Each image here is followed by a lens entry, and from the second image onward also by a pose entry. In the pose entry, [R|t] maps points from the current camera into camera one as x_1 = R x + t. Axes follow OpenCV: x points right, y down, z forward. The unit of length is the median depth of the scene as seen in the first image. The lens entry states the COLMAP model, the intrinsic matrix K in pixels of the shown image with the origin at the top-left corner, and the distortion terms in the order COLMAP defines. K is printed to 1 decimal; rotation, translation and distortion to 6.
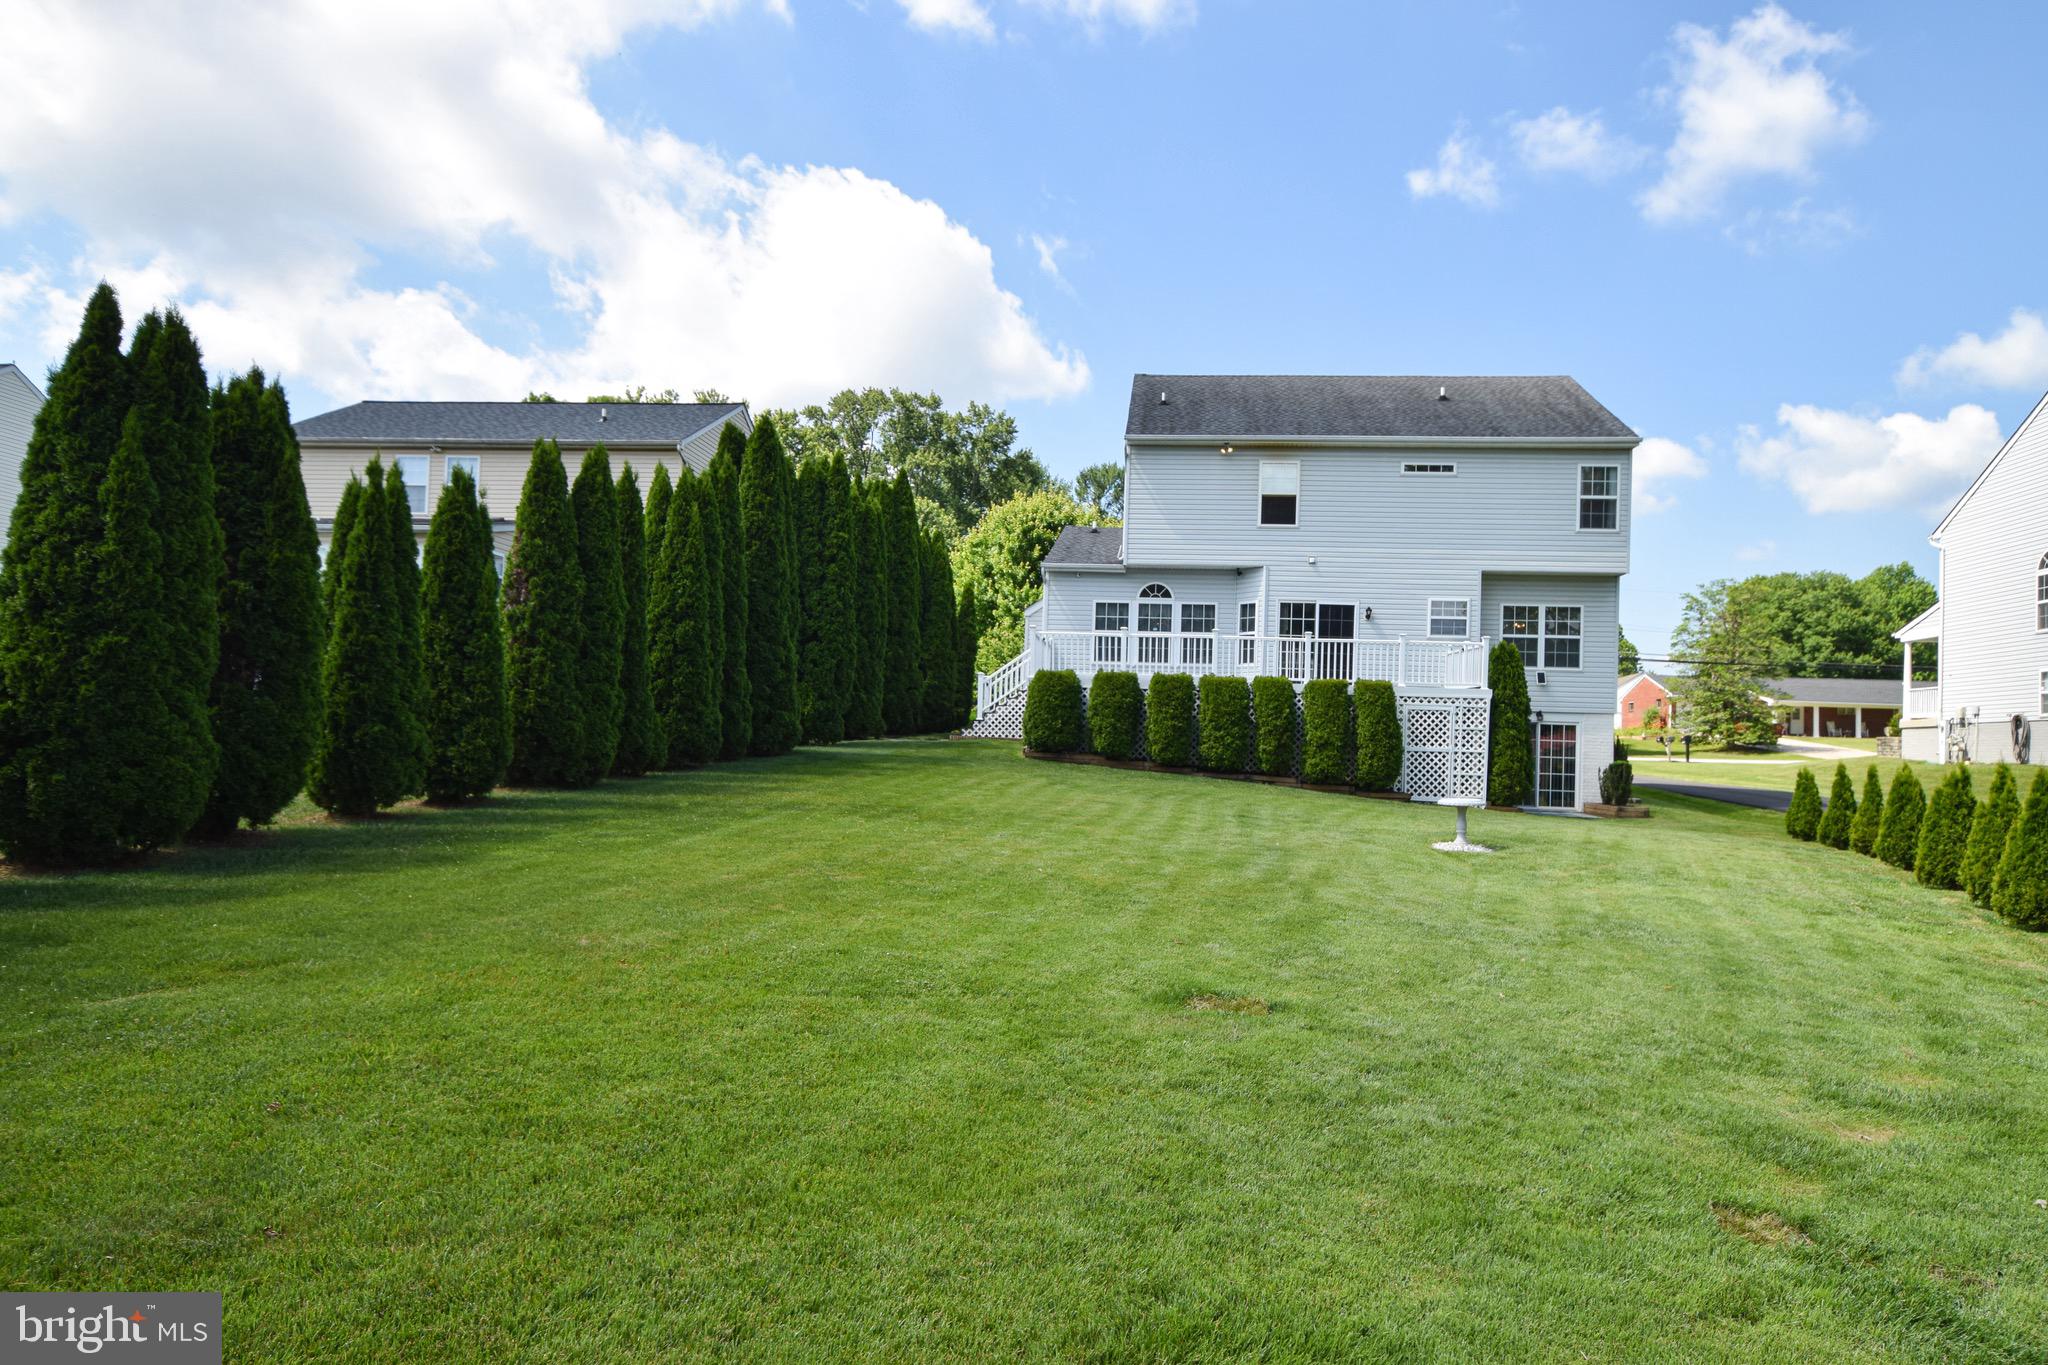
lens RADIAL K [[1223.4, 0, 1026.6], [0, 1223.4, 686.2], [0, 0, 1]] dist [0.000193, 0.000002]
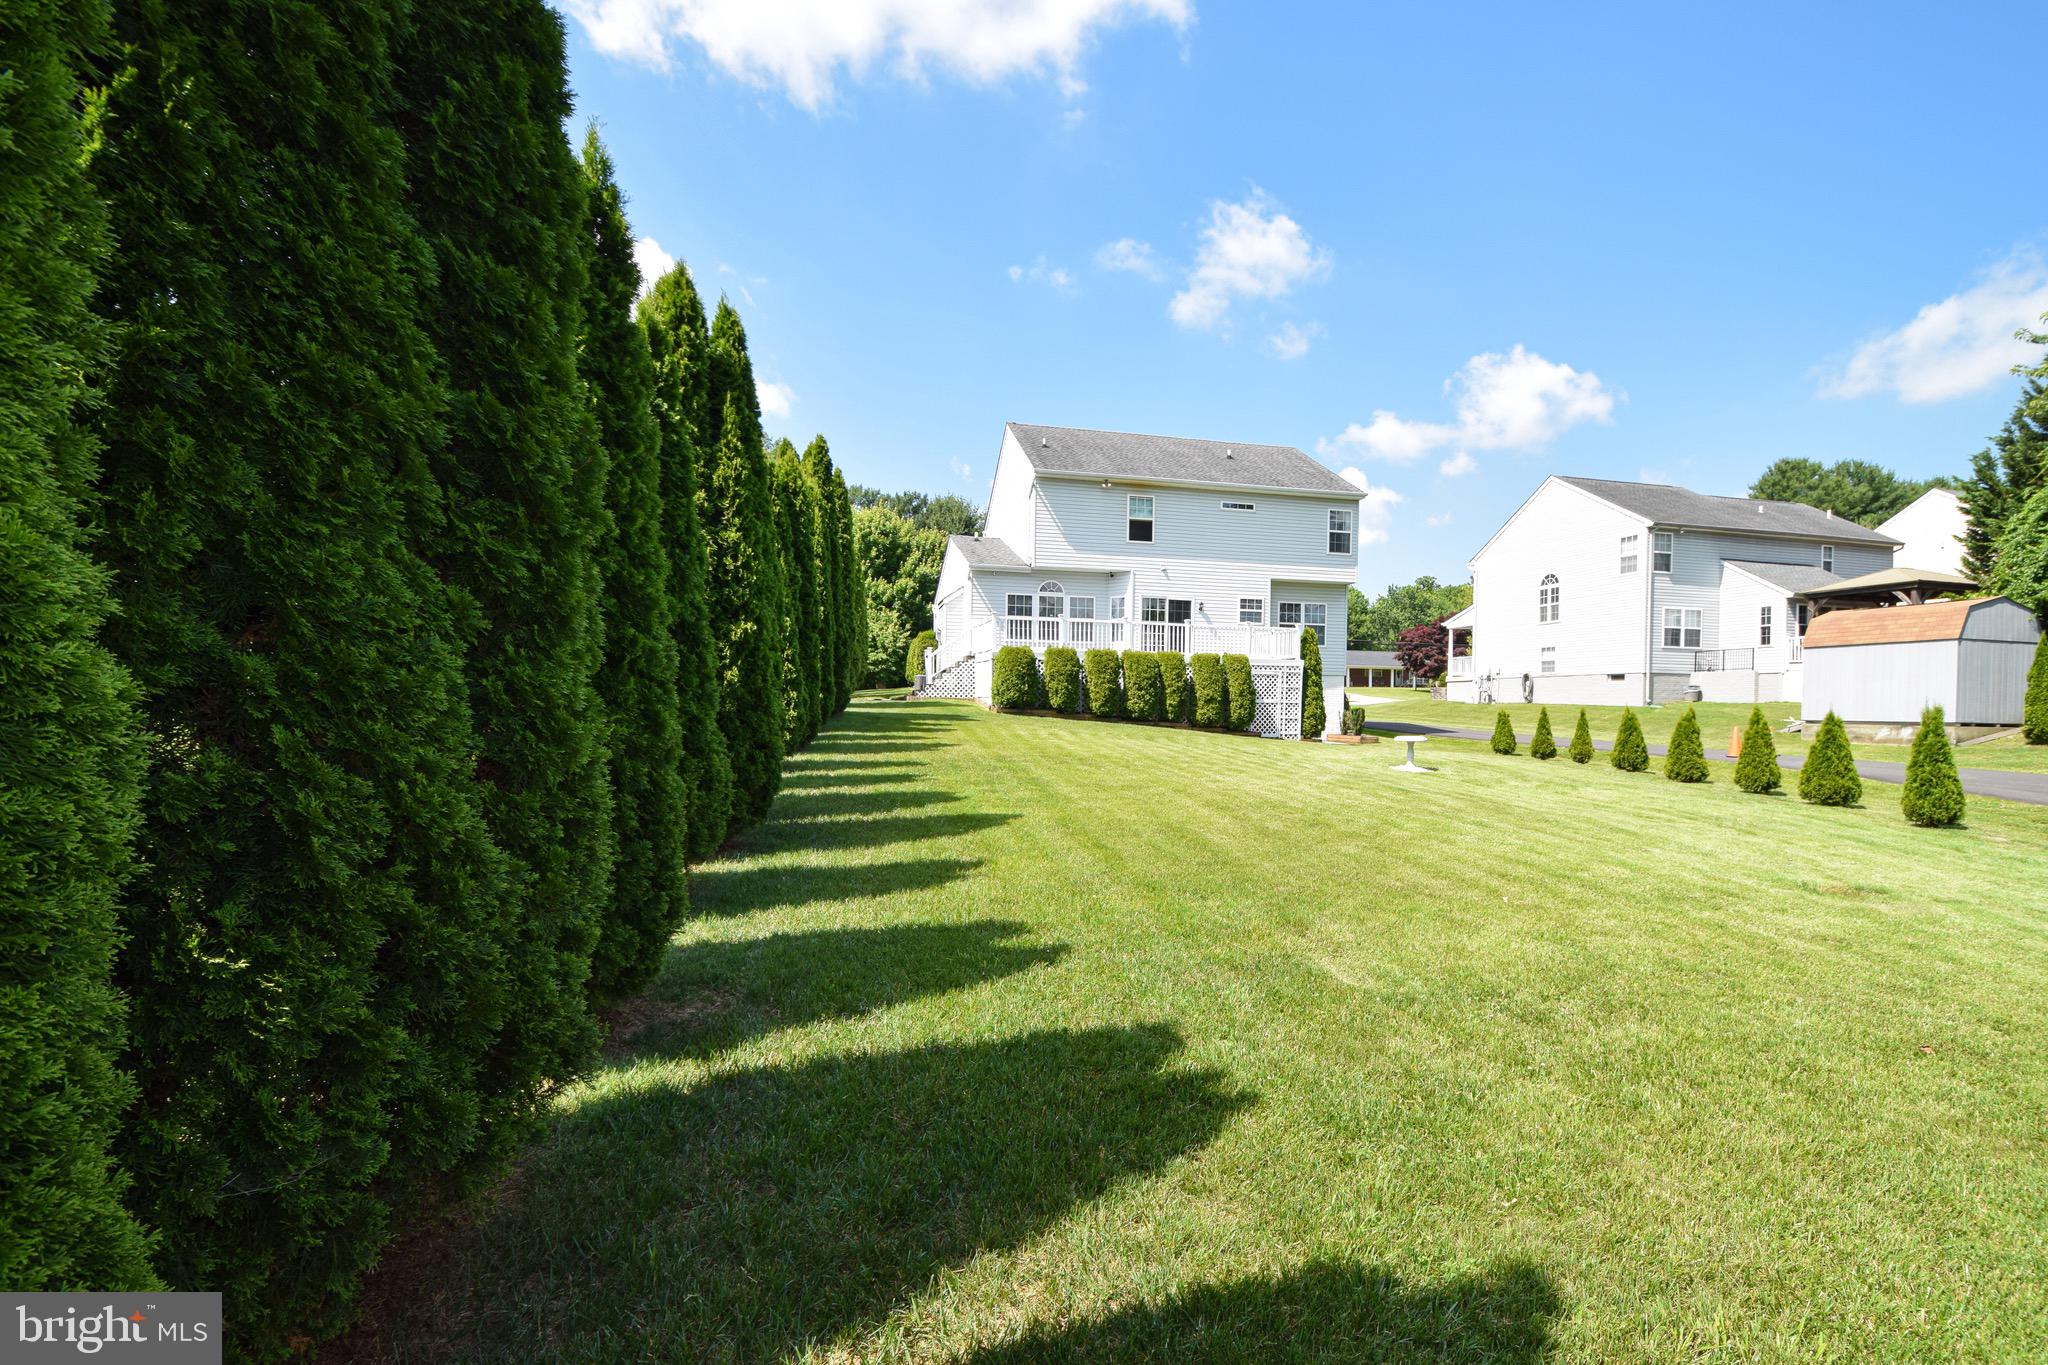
lens RADIAL K [[898.9, 0, 1026.2], [0, 898.9, 682.4], [0, 0, 1]] dist [-0.017421, -0.003062]
pose [[0.945819, -0.011173, 0.324503, -0.253069], [0.000641, 0.999470, 0.032545, -0.005202], [-0.324694, -0.030574, 0.945325, 0.074455]]
